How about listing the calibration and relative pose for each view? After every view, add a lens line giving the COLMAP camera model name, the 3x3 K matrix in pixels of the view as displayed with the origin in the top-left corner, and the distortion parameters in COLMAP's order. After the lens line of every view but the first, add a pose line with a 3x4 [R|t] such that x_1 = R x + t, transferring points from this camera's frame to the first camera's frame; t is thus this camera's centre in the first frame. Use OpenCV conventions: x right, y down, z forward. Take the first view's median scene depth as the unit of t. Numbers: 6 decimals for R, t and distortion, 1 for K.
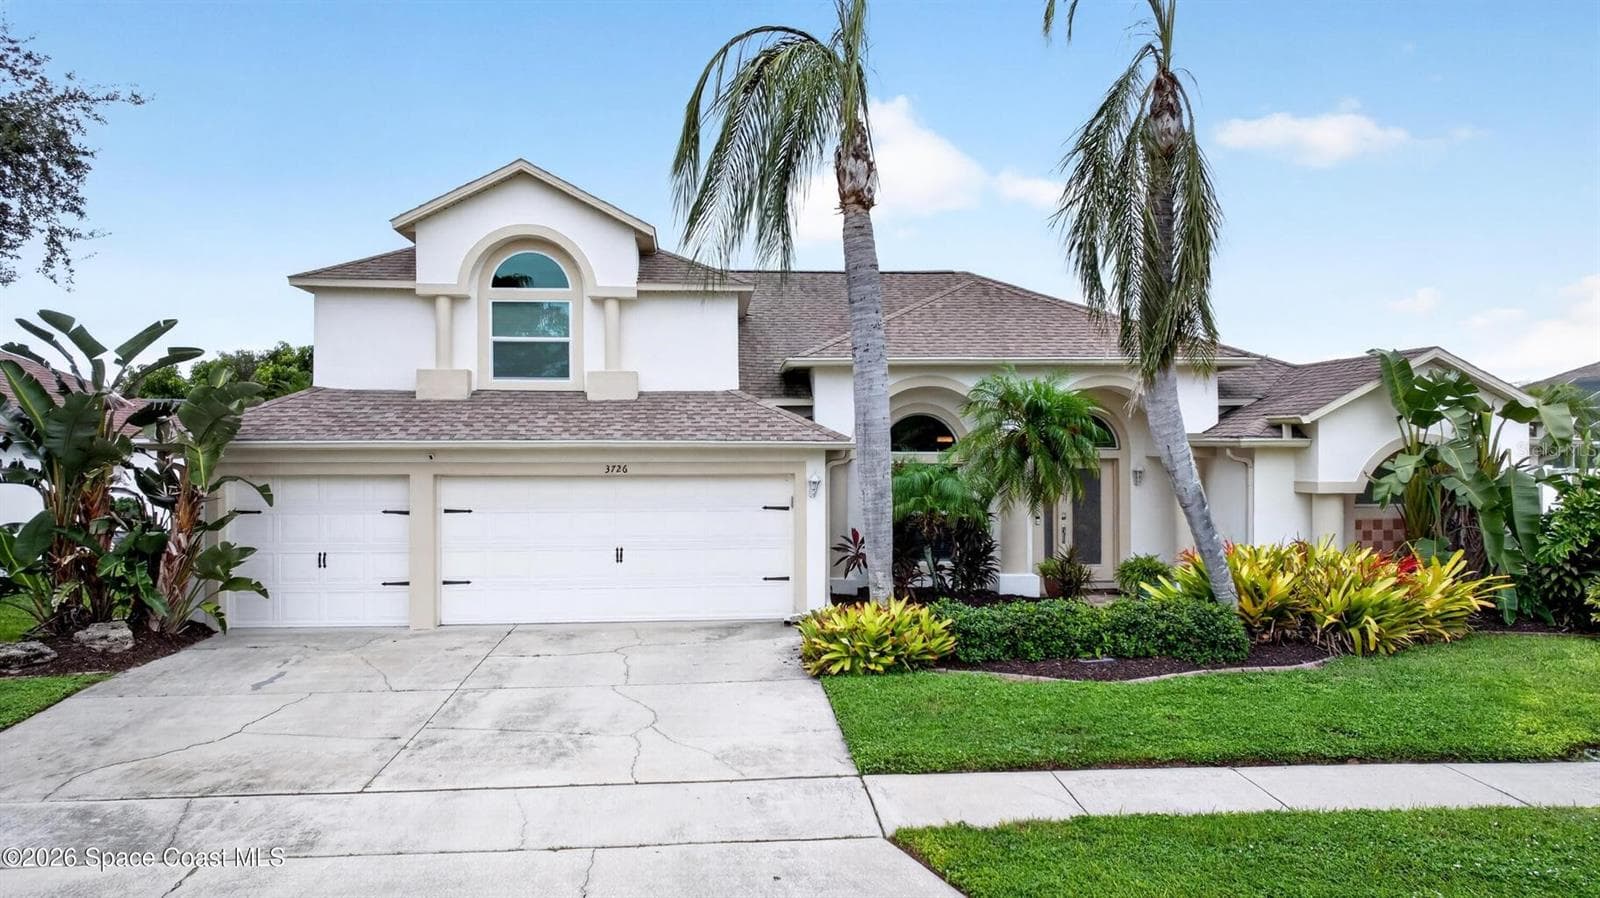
lens RADIAL K [[1127.9, 0, 803.0], [0, 1127.9, 459.0], [0, 0, 1]] dist [0.021229, 0.002588]
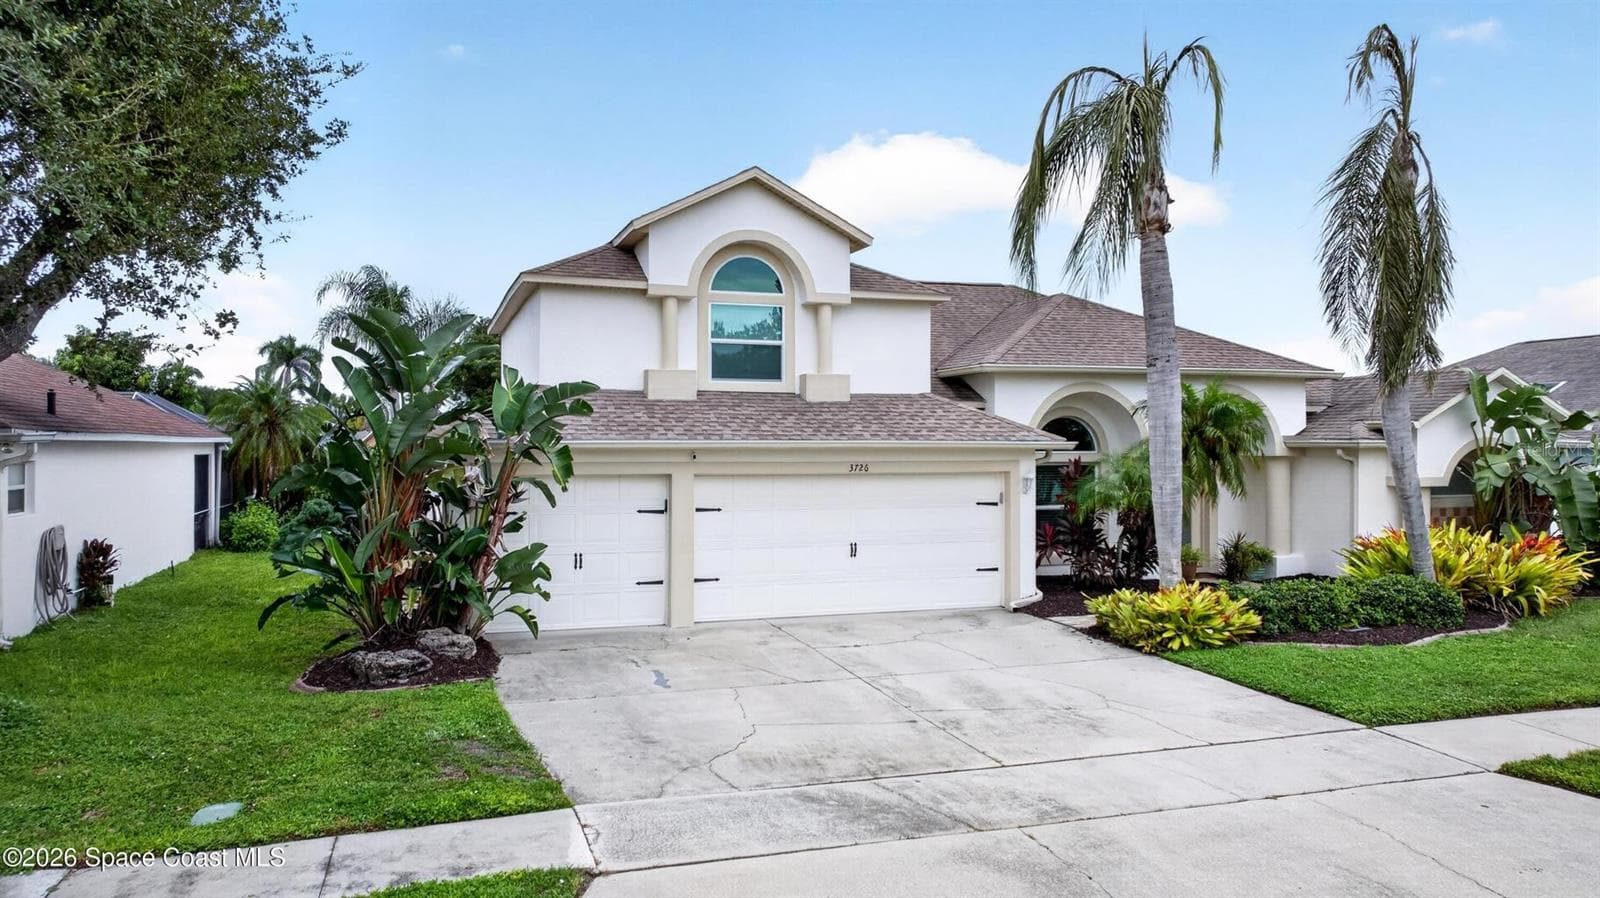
lens RADIAL K [[1123.0, 0, 800.0], [0, 1123.0, 449.0], [0, 0, 1]] dist [0.025551, 0.000254]
pose [[0.971128, 0.000406, 0.238558, -0.460505], [0.001648, 0.999963, -0.008412, 0.000031], [-0.238553, 0.008563, 0.971092, -0.000650]]
